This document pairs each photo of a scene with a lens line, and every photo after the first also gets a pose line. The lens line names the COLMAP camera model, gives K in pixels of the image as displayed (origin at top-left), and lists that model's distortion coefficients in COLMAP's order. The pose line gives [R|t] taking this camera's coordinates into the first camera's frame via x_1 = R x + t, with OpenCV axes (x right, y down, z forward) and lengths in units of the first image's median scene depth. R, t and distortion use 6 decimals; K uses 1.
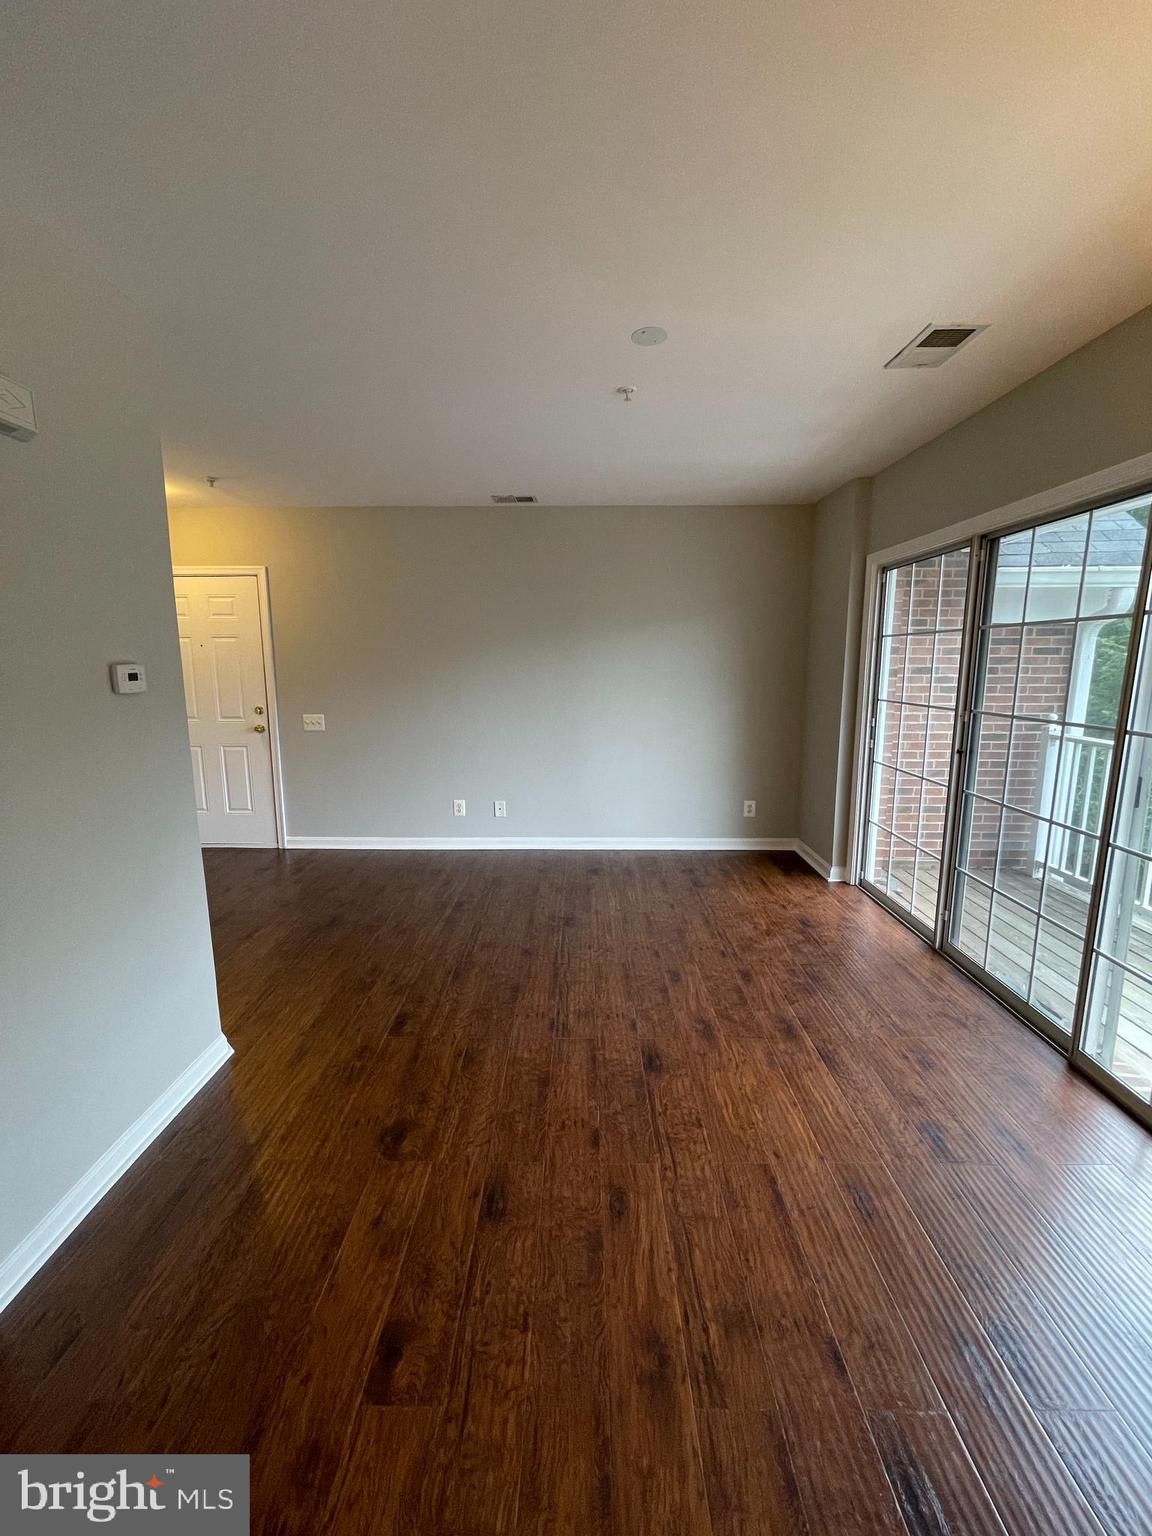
lens RADIAL K [[622.2, 0, 576.0], [0, 622.2, 768.0], [0, 0, 1]] dist [-0.002739, -0.000120]
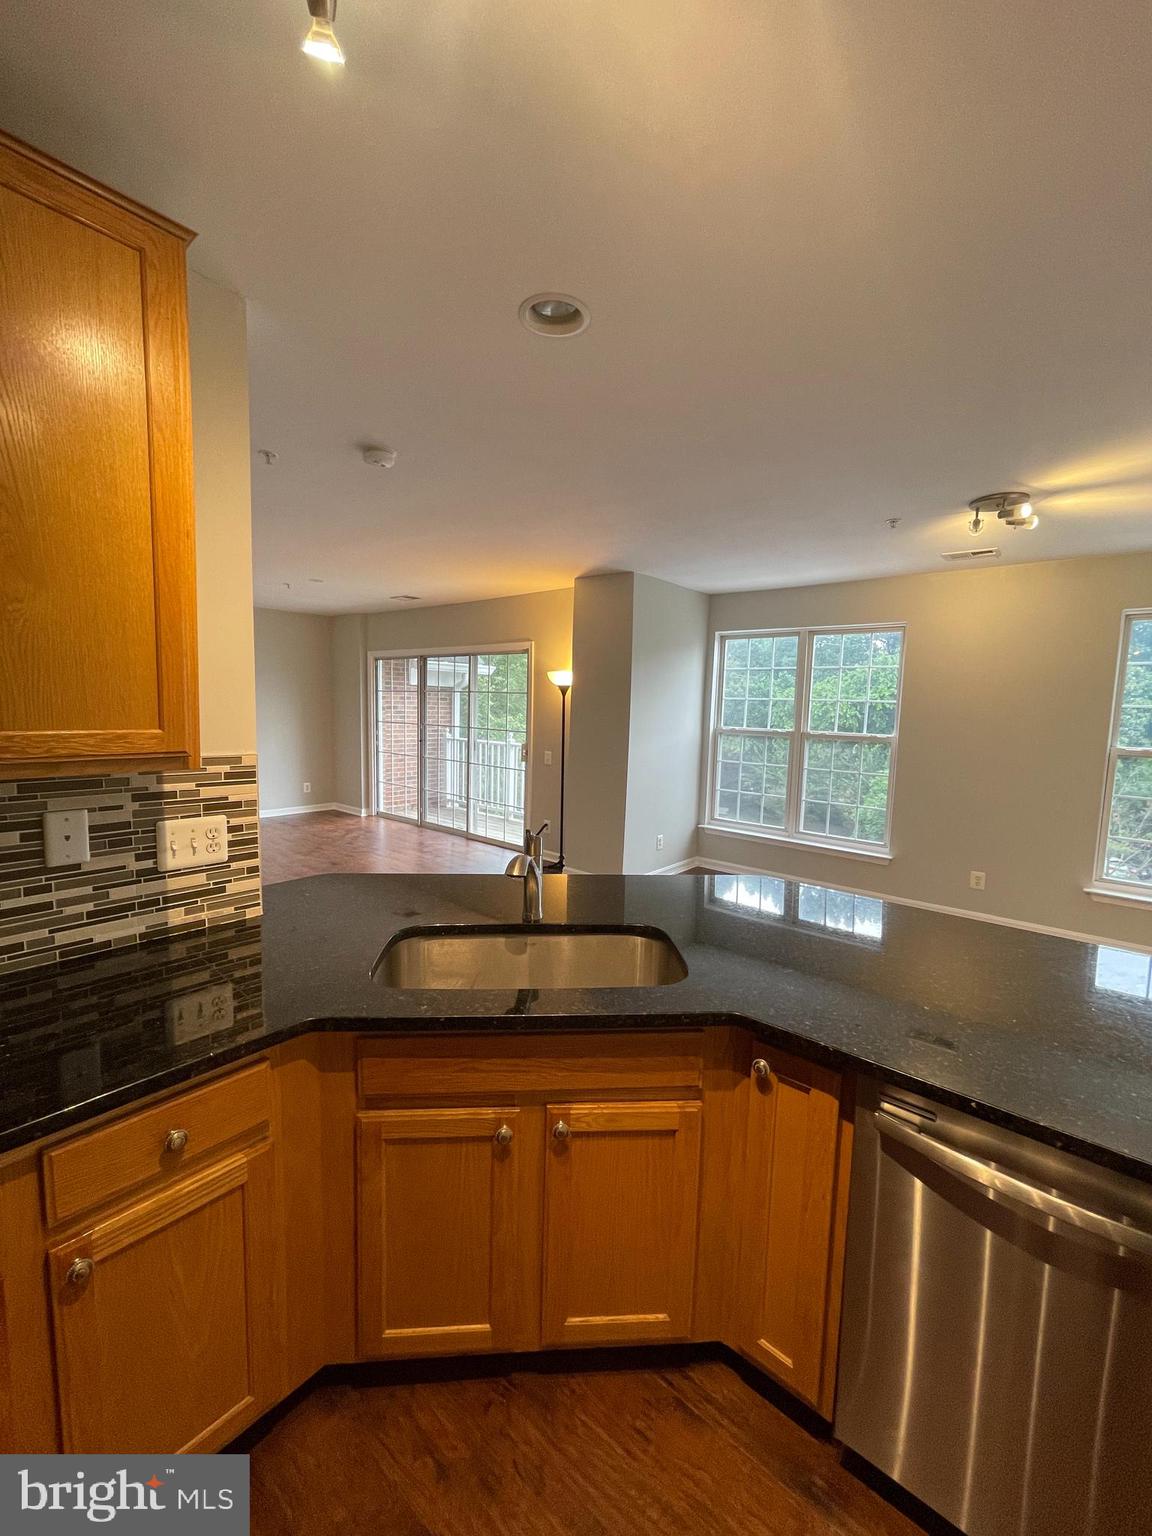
lens RADIAL K [[622.2, 0, 576.0], [0, 622.2, 768.0], [0, 0, 1]] dist [-0.002739, -0.000120]
pose [[0.644152, -0.057461, 0.762736, -0.718180], [0.102997, 0.994609, -0.012055, 0.146020], [-0.757931, 0.086324, 0.646598, -0.866154]]
